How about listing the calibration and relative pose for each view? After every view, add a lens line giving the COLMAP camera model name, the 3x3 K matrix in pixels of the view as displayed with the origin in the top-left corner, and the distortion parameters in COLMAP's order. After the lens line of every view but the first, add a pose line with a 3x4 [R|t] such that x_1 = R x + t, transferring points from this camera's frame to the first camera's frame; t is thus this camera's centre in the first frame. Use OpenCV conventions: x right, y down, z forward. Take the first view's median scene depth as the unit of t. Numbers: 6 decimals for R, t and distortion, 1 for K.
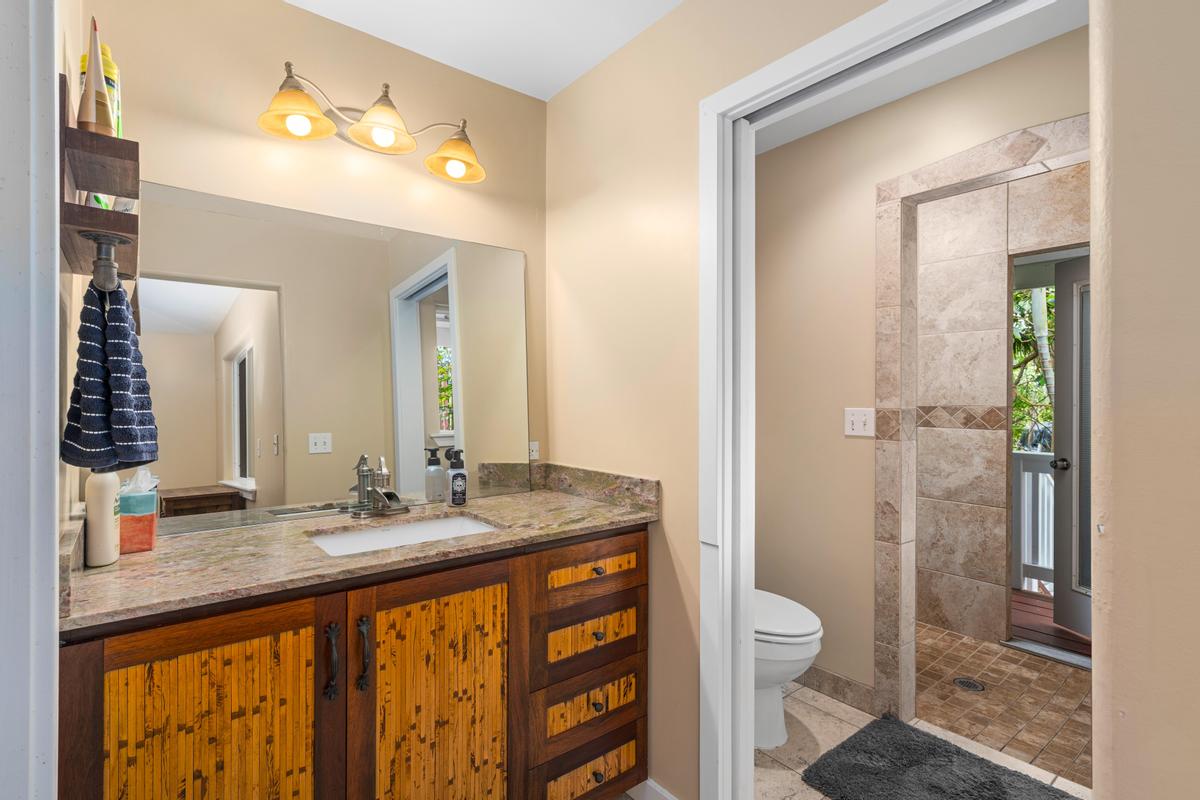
lens RADIAL K [[575.0, 0, 607.0], [0, 575.0, 394.6], [0, 0, 1]] dist [0.000188, -0.000013]
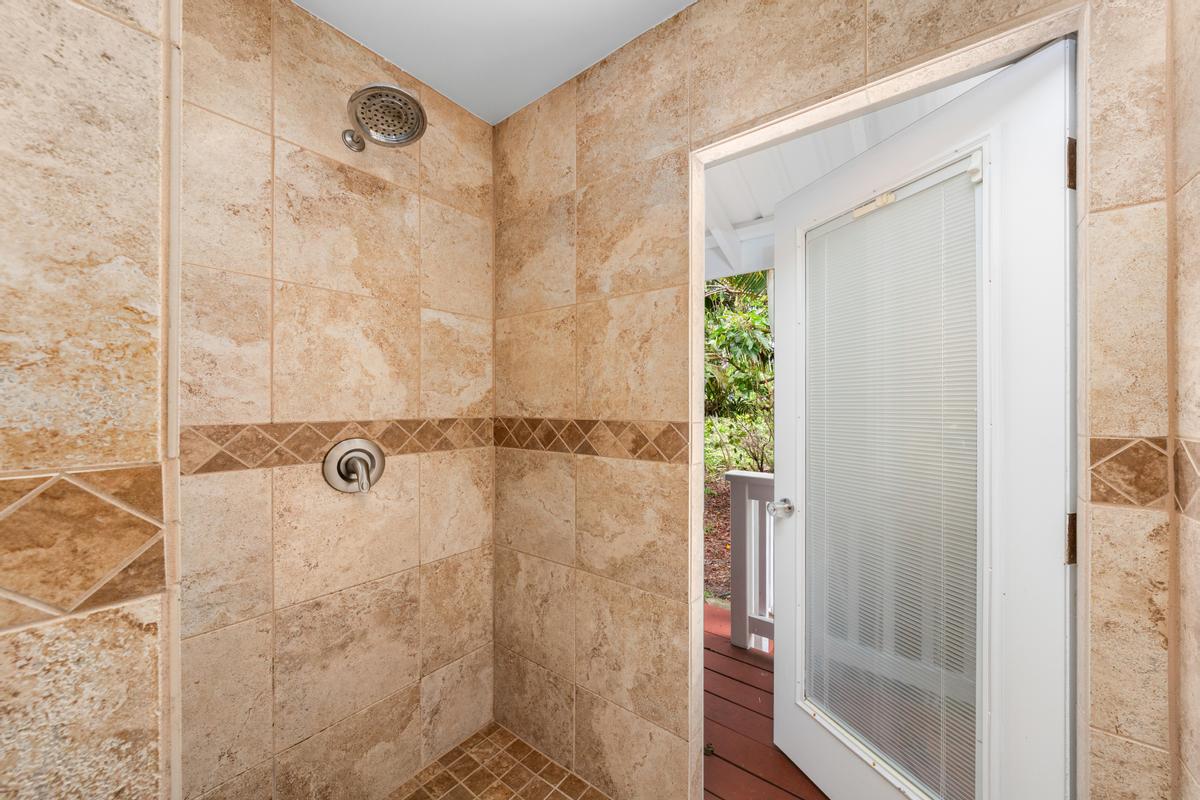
lens RADIAL K [[444.1, 0, 598.1], [0, 444.1, 399.0], [0, 0, 1]] dist [-0.003216, -0.000090]
pose [[0.975408, 0.002449, 0.220391, 0.485444], [-0.000659, 0.999966, -0.008194, 0.001703], [-0.220404, 0.007848, 0.975377, 0.564993]]
